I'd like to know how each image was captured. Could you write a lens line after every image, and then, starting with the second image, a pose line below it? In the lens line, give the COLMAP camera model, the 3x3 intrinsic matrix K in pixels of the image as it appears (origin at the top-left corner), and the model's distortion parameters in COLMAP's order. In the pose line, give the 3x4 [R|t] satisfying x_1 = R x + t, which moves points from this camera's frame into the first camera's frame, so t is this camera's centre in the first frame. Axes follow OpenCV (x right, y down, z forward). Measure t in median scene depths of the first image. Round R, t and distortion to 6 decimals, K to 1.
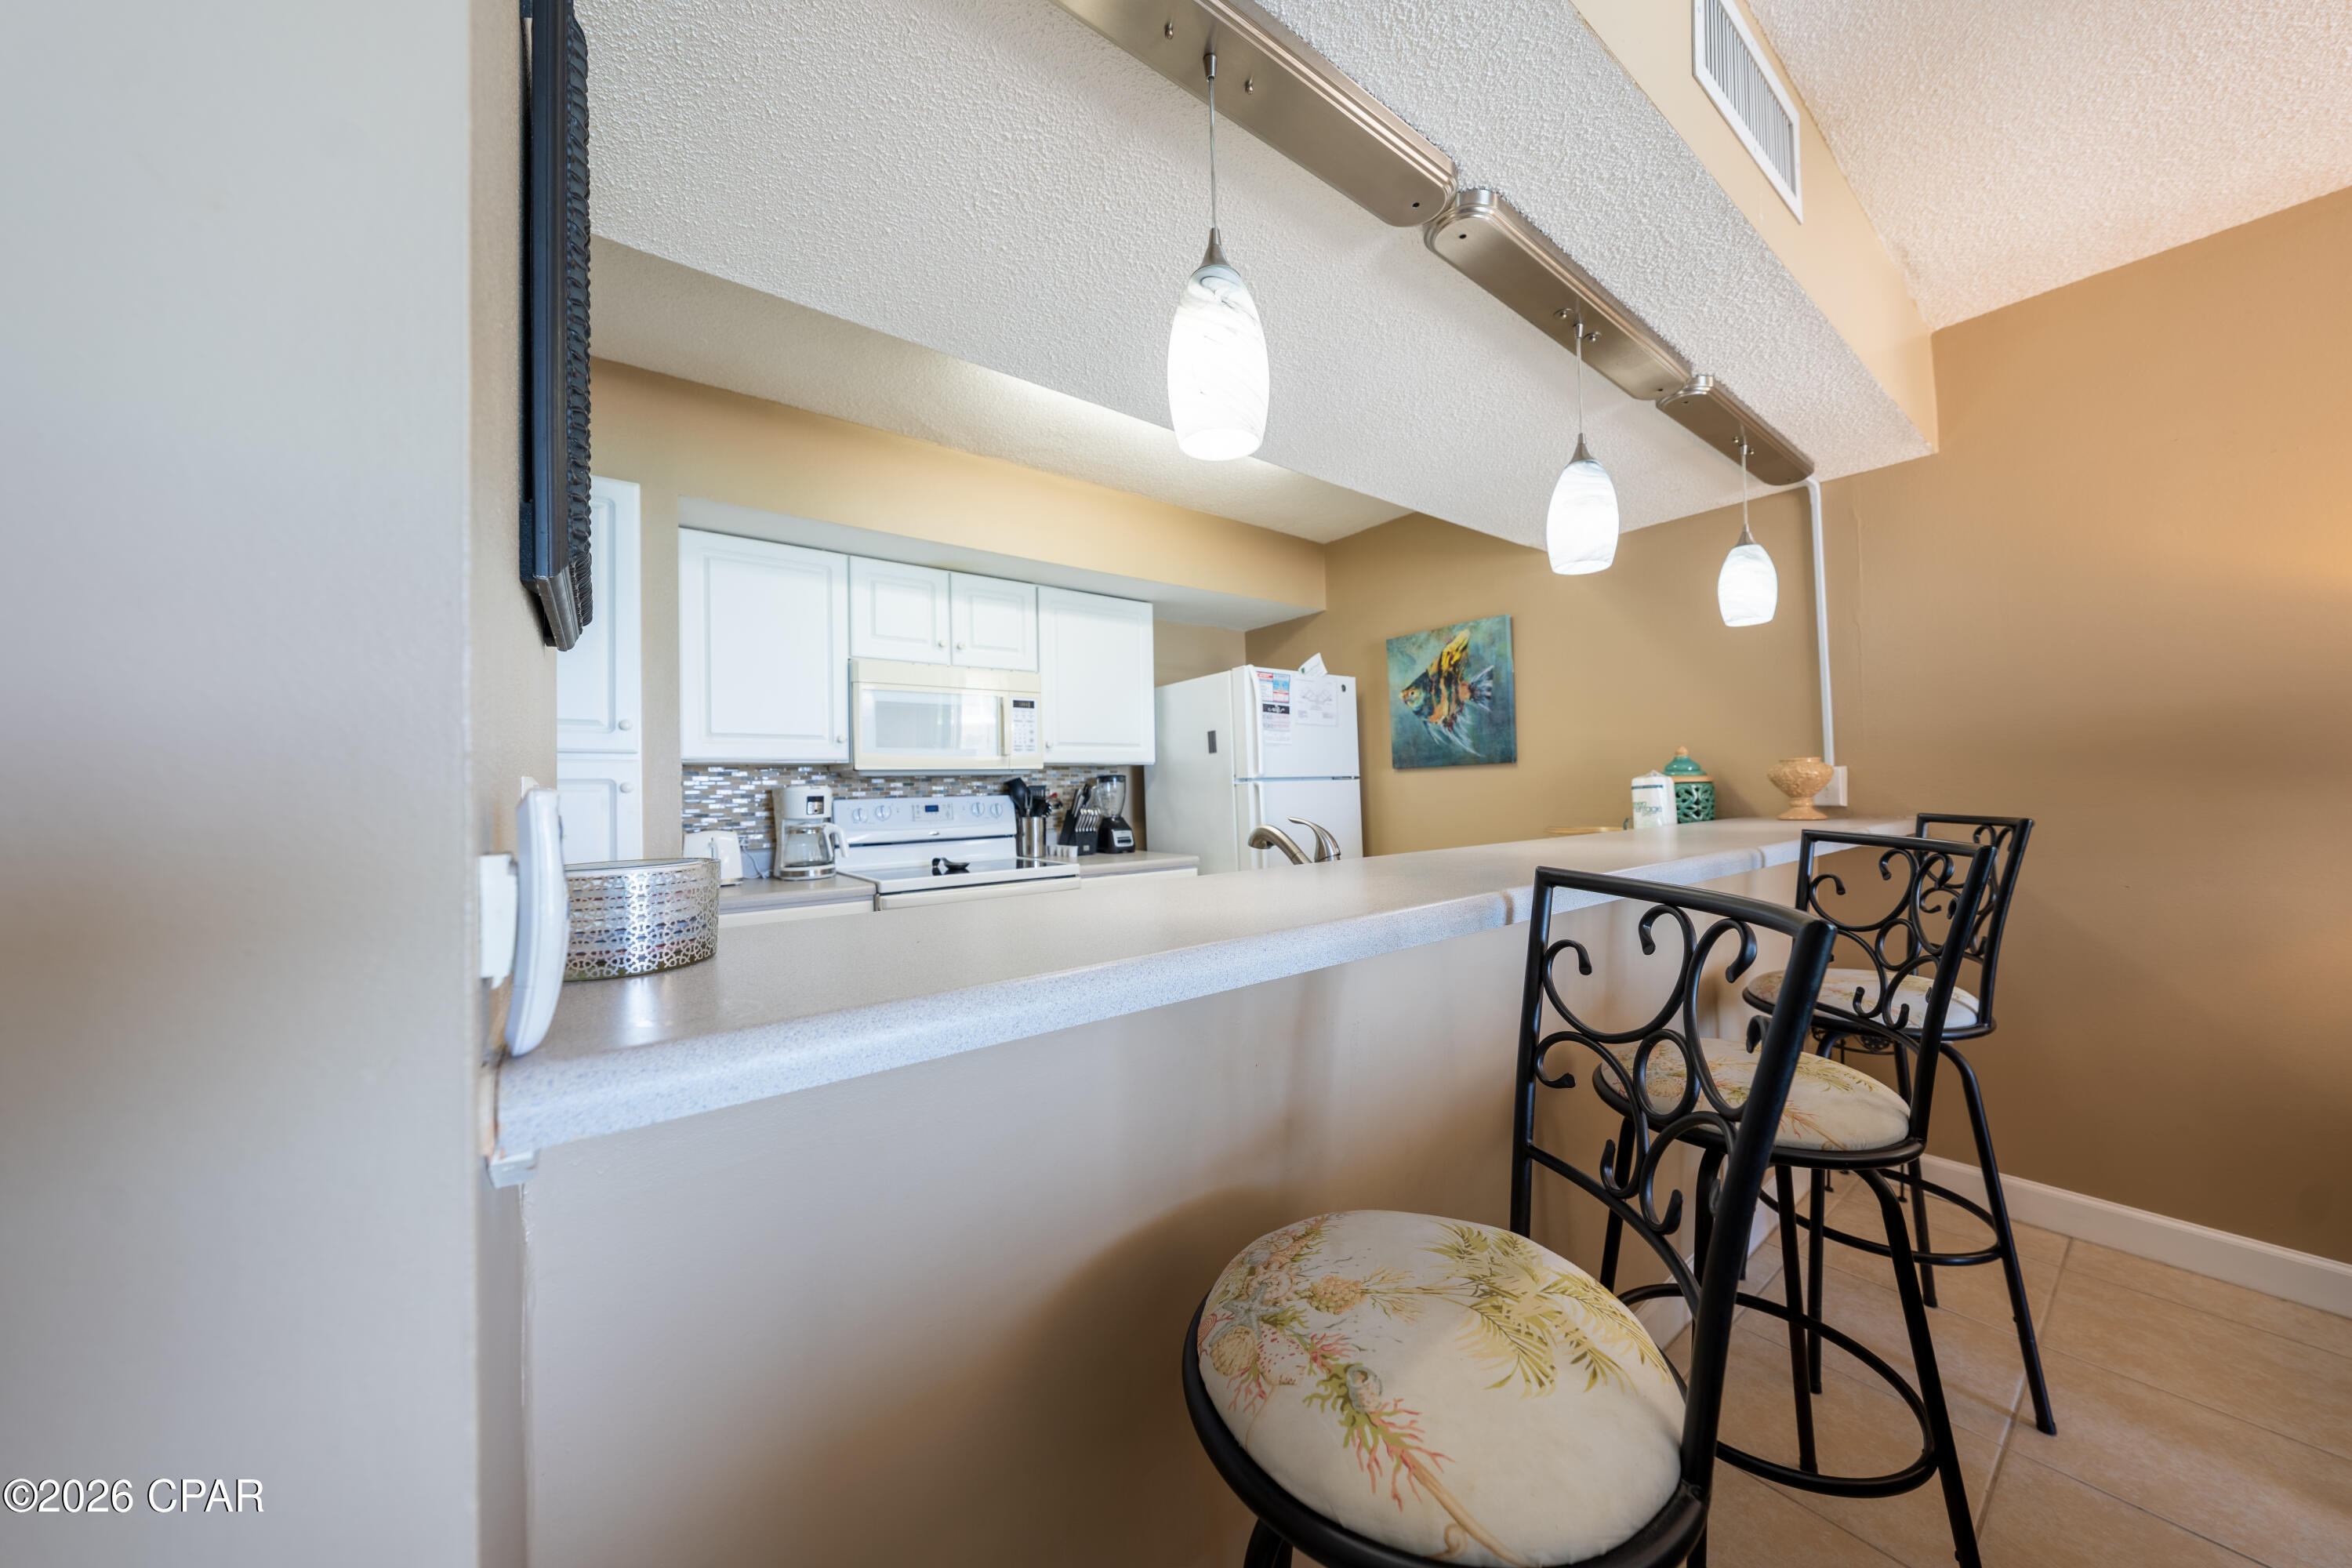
lens RADIAL K [[801.3, 0, 1181.9], [0, 801.3, 778.3], [0, 0, 1]] dist [-0.000939, 0.000190]
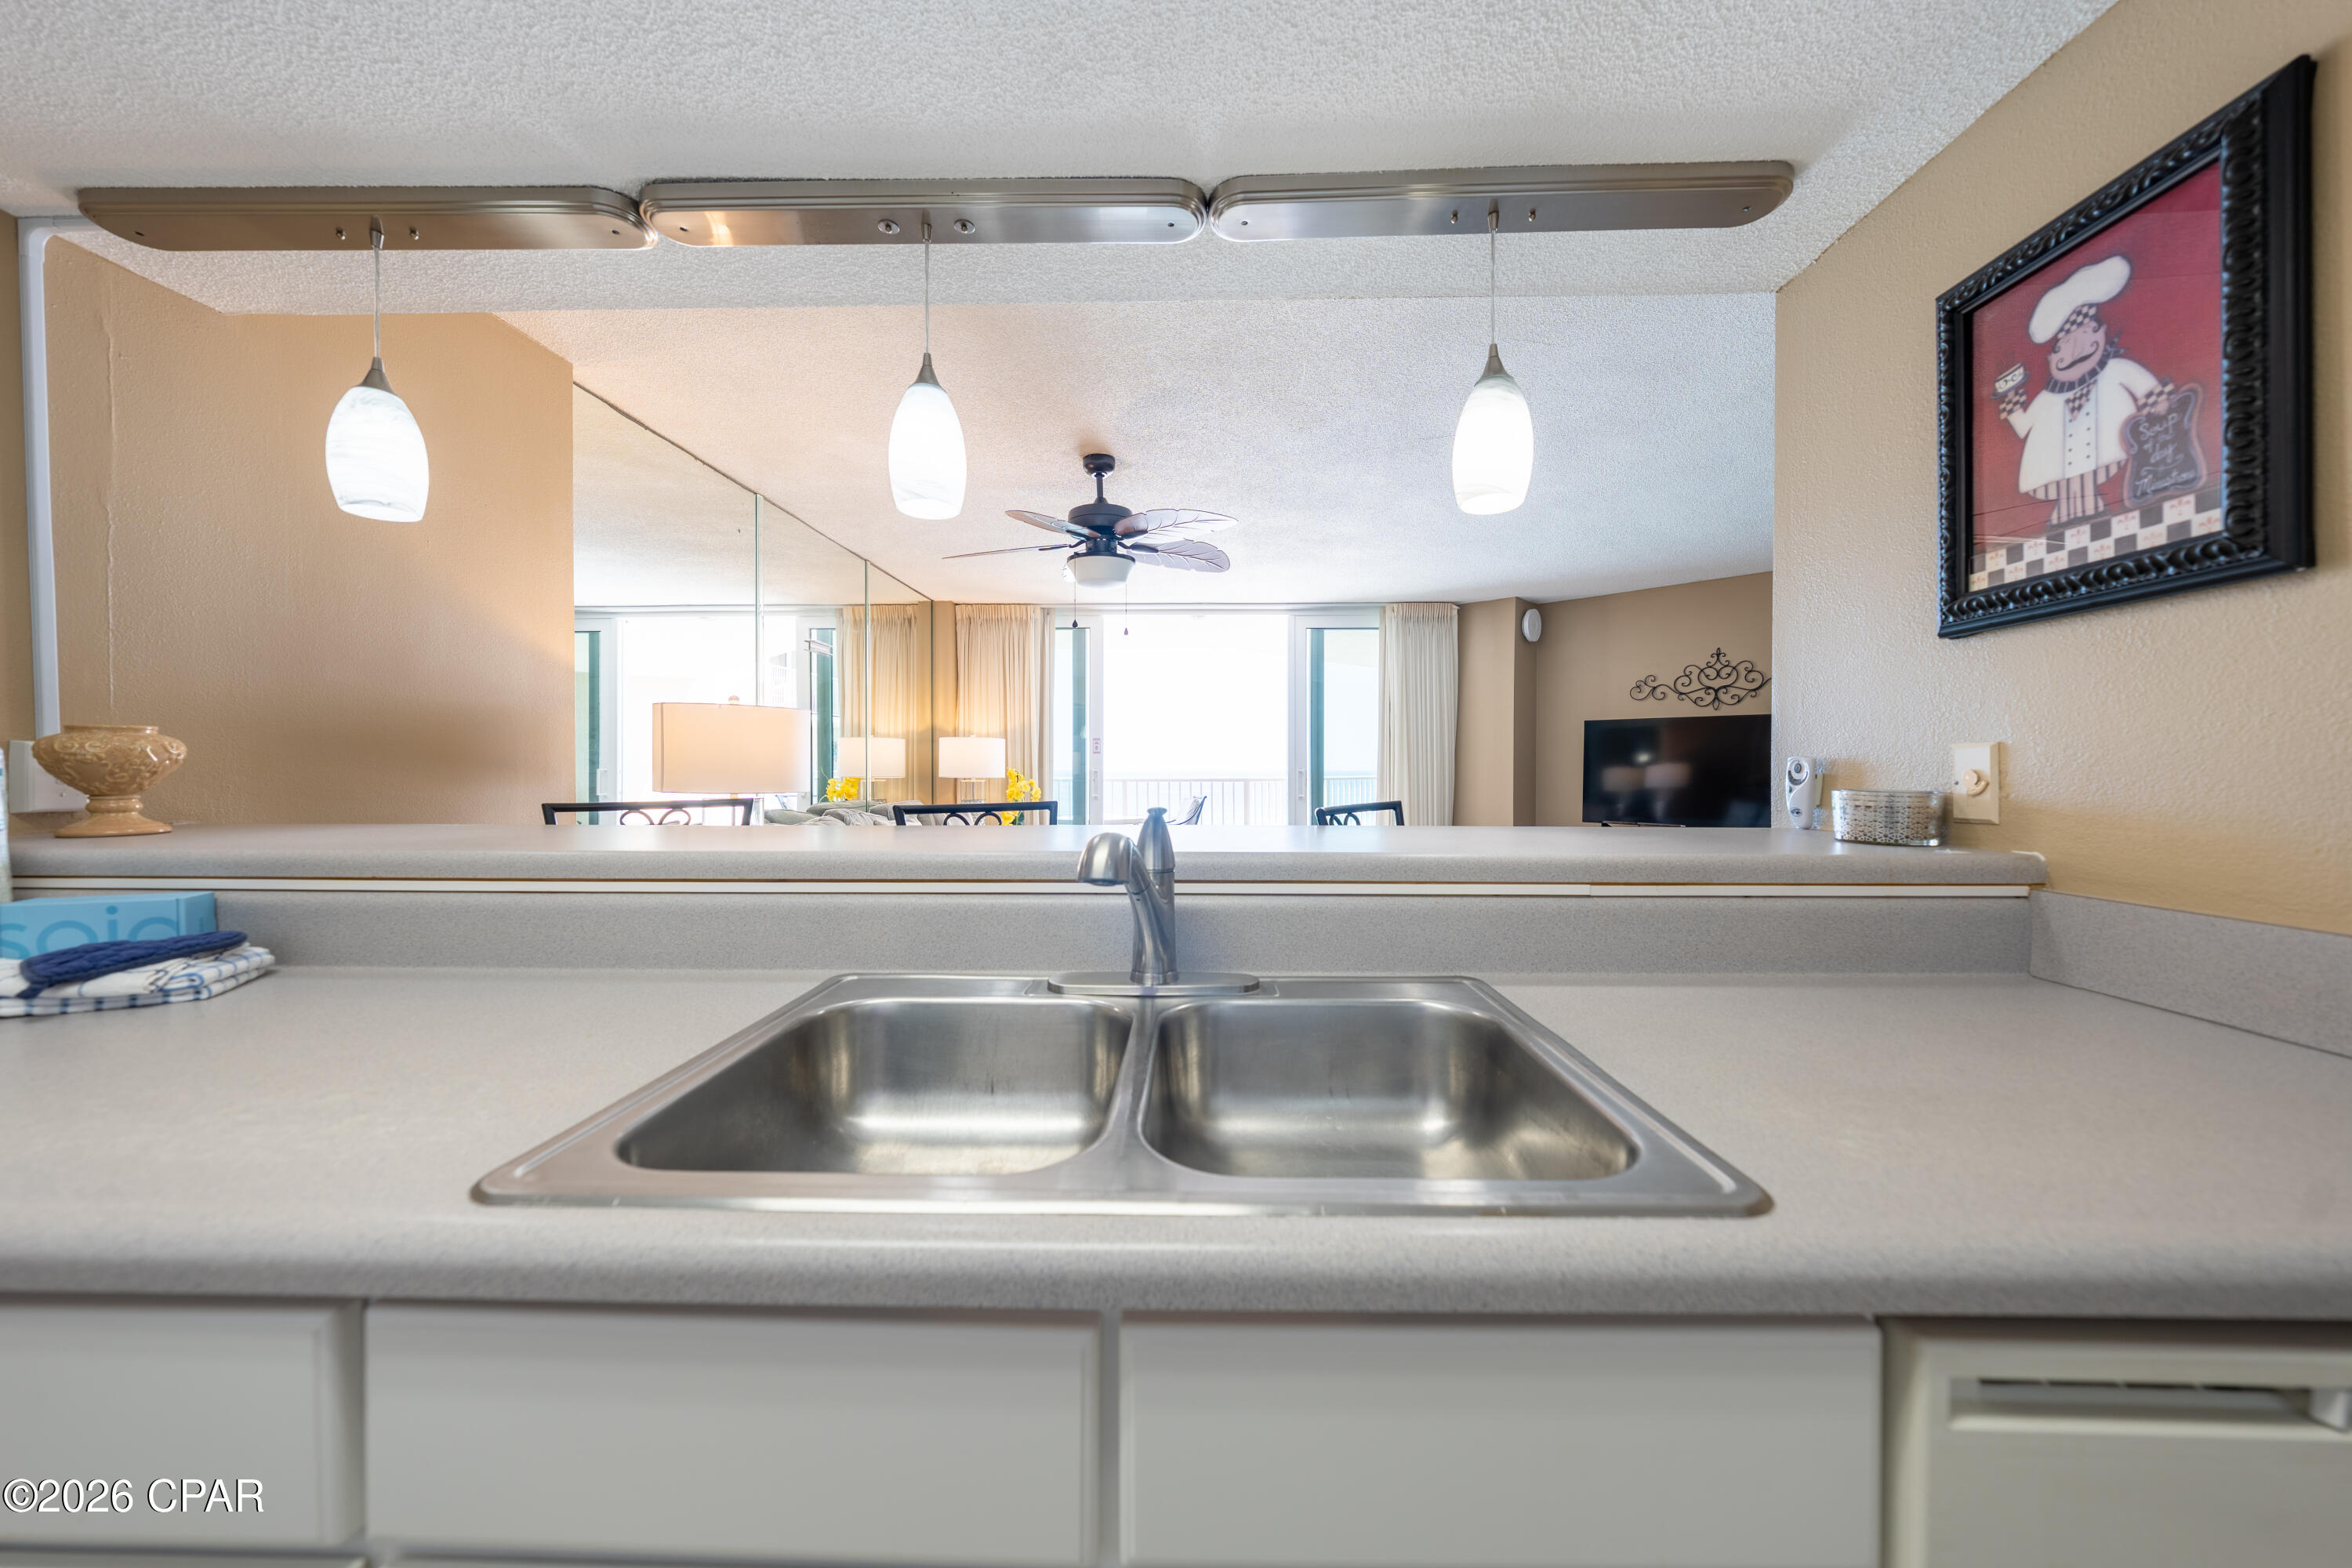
lens RADIAL K [[801.3, 0, 1181.9], [0, 801.3, 778.3], [0, 0, 1]] dist [-0.000939, 0.000190]
pose [[-0.781971, 0.012033, 0.623198, -0.108416], [0.006386, 0.999916, -0.011294, 0.015716], [-0.623282, -0.004852, -0.781982, 0.669641]]
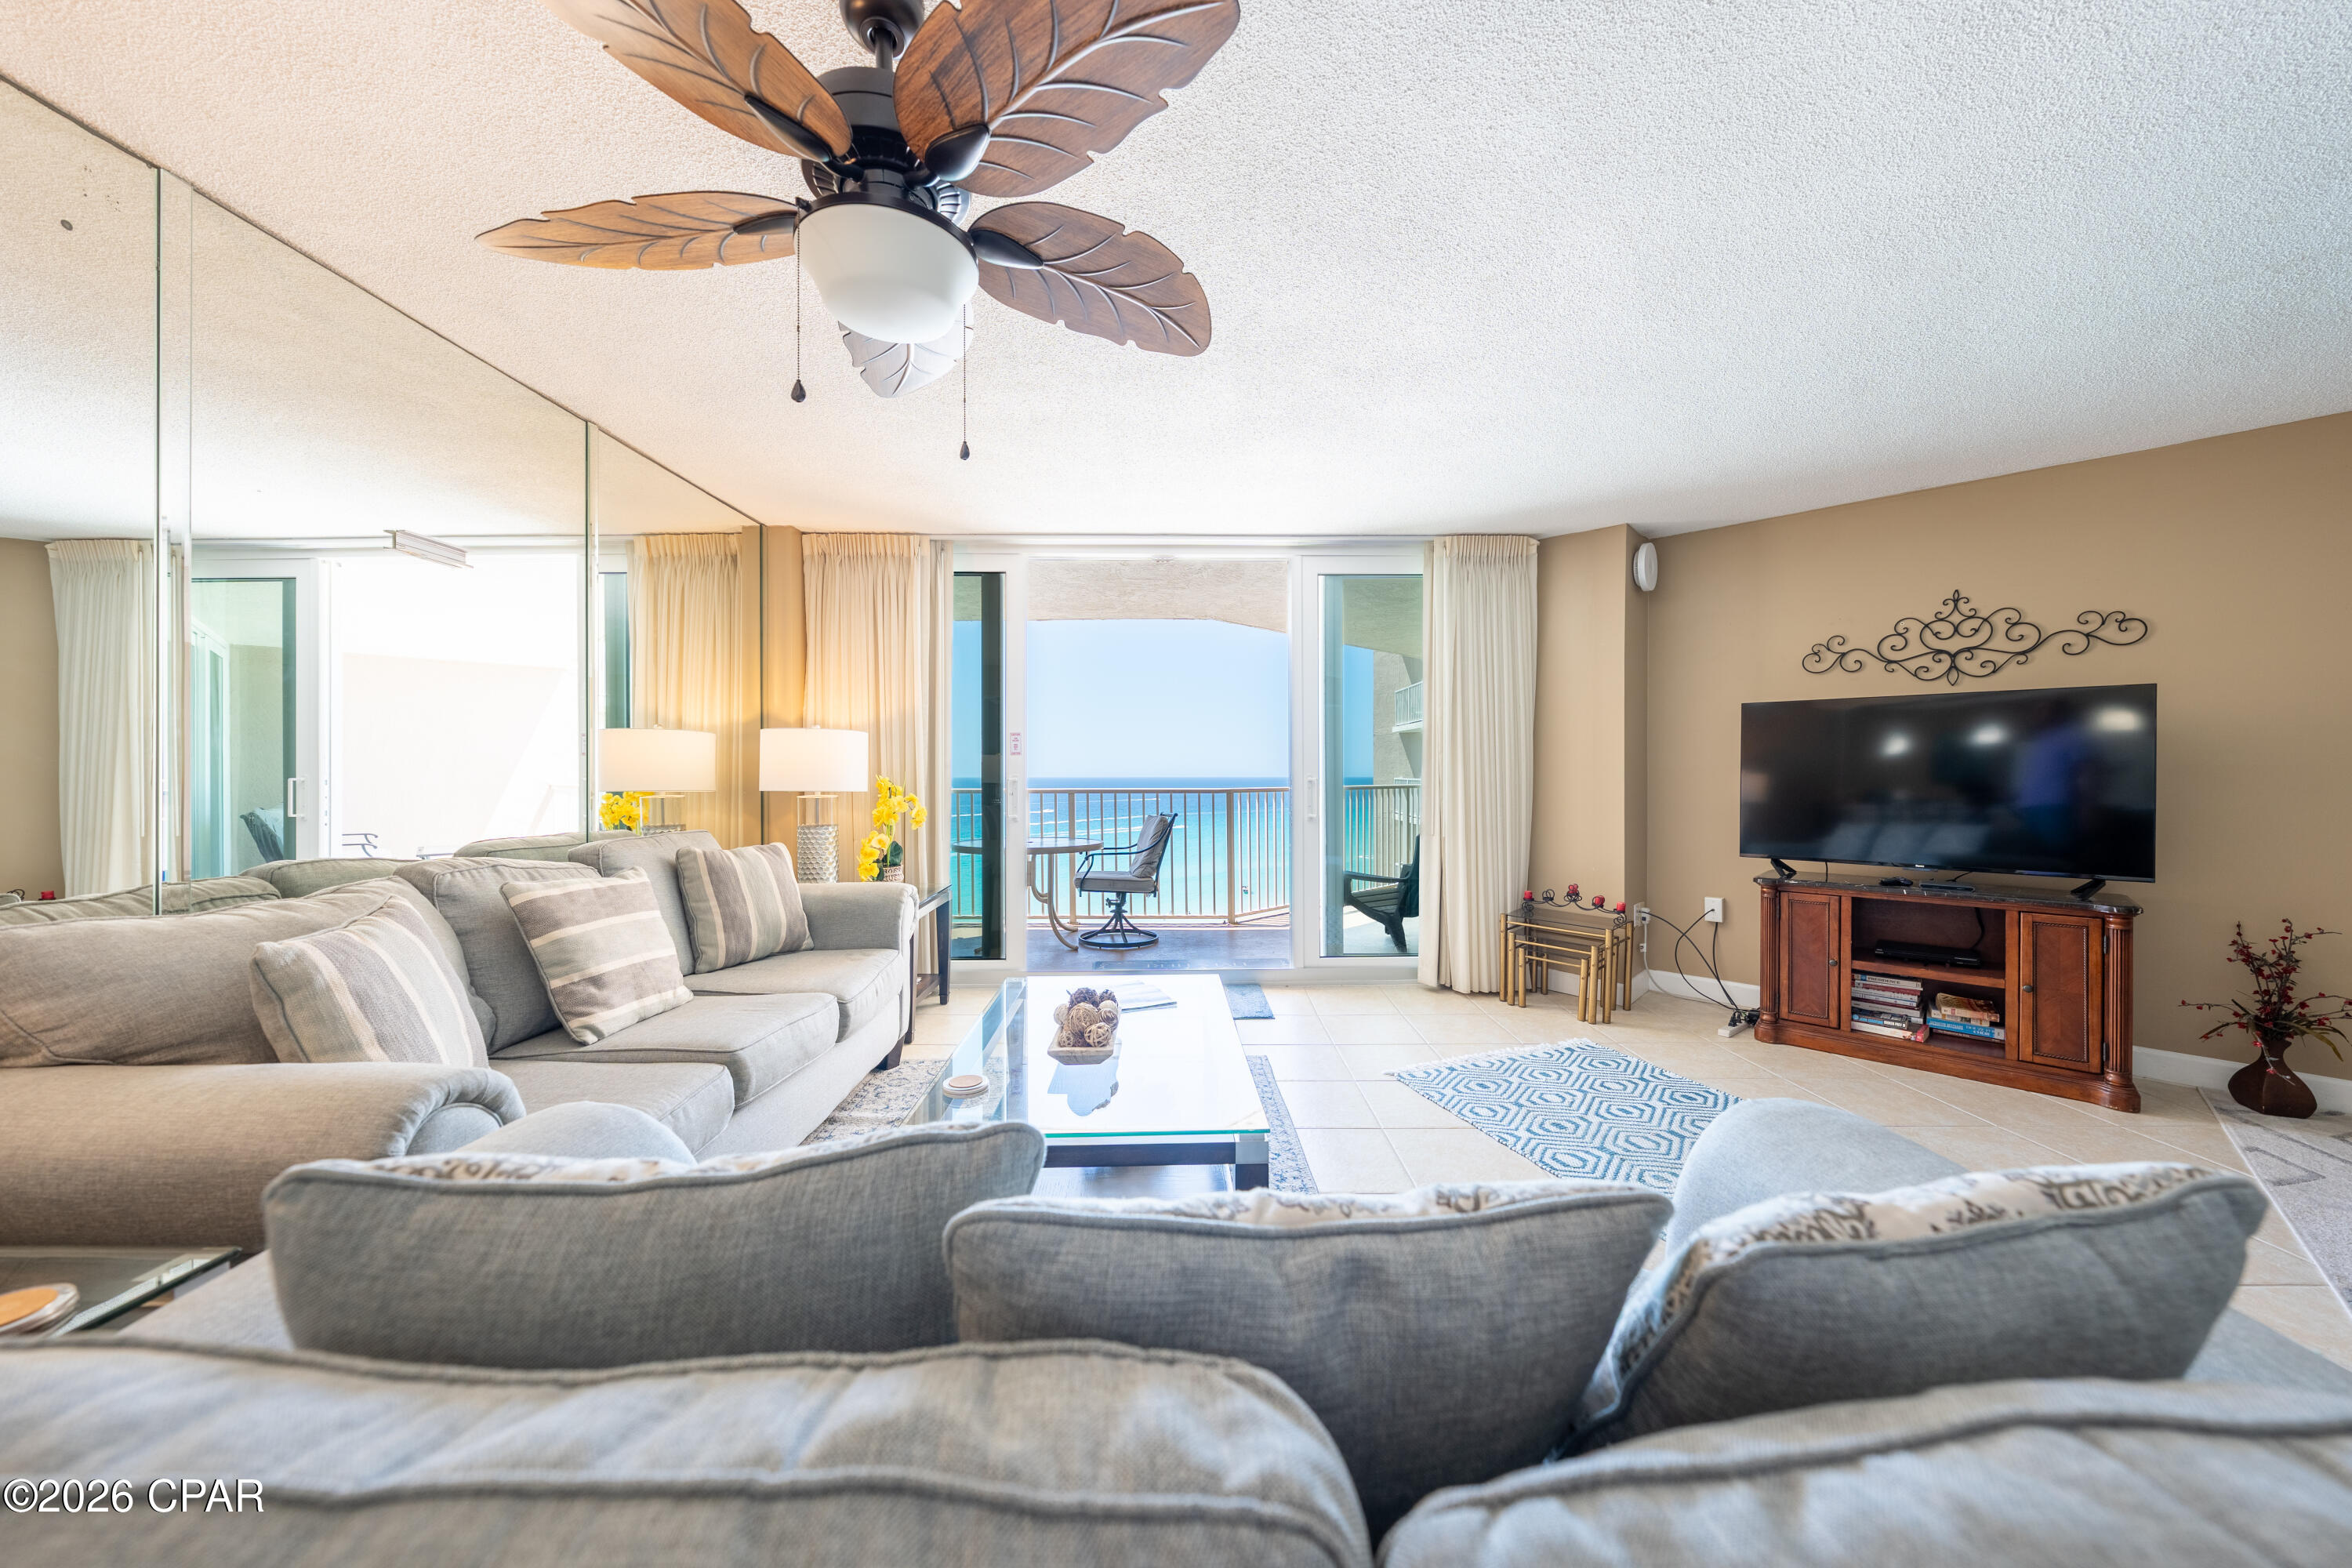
lens RADIAL K [[801.3, 0, 1181.9], [0, 801.3, 778.3], [0, 0, 1]] dist [-0.000939, 0.000190]
pose [[-0.799207, 0.019085, 0.600752, 0.225462], [0.008980, 0.999763, -0.019814, 0.001398], [-0.600988, -0.010441, -0.799190, 0.200434]]
